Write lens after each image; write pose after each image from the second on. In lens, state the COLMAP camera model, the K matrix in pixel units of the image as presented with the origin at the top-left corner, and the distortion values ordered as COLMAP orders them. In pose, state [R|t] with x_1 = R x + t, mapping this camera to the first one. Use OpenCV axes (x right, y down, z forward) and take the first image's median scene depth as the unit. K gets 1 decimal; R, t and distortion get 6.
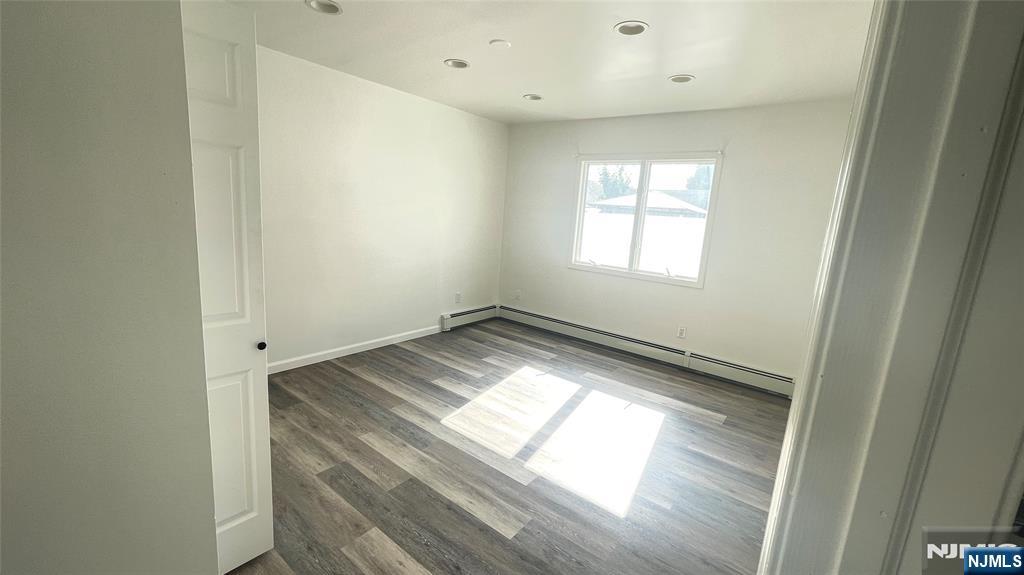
lens RADIAL K [[419.8, 0, 512.0], [0, 419.8, 286.0], [0, 0, 1]] dist [-0.003746, 0.000296]
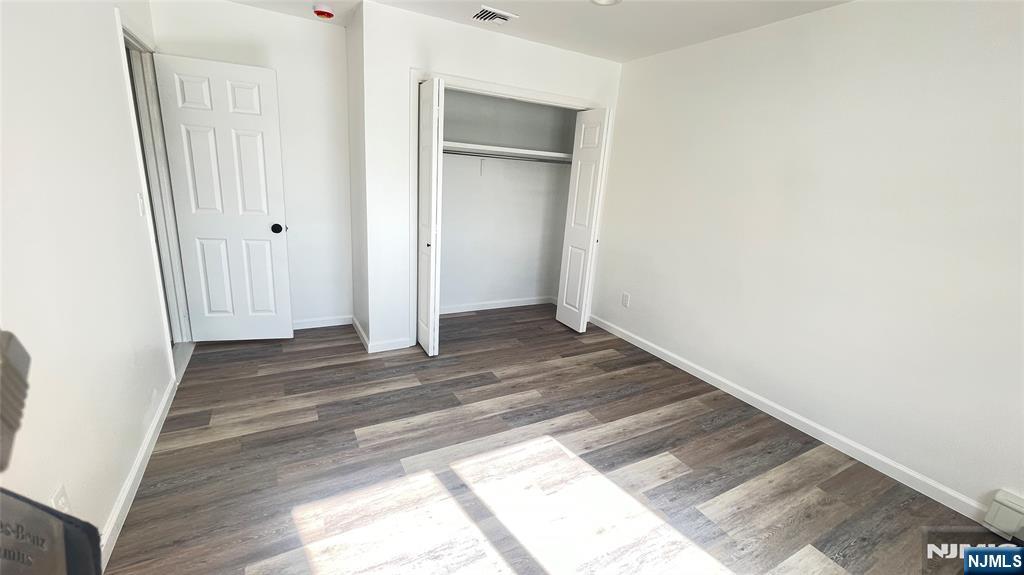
lens RADIAL K [[419.8, 0, 511.1], [0, 419.8, 287.7], [0, 0, 1]] dist [-0.003746, 0.000296]
pose [[-0.389085, 0.144093, -0.909863, 0.585399], [-0.260805, 0.930050, 0.258818, -0.153725], [0.883512, 0.337999, -0.324288, 1.103845]]
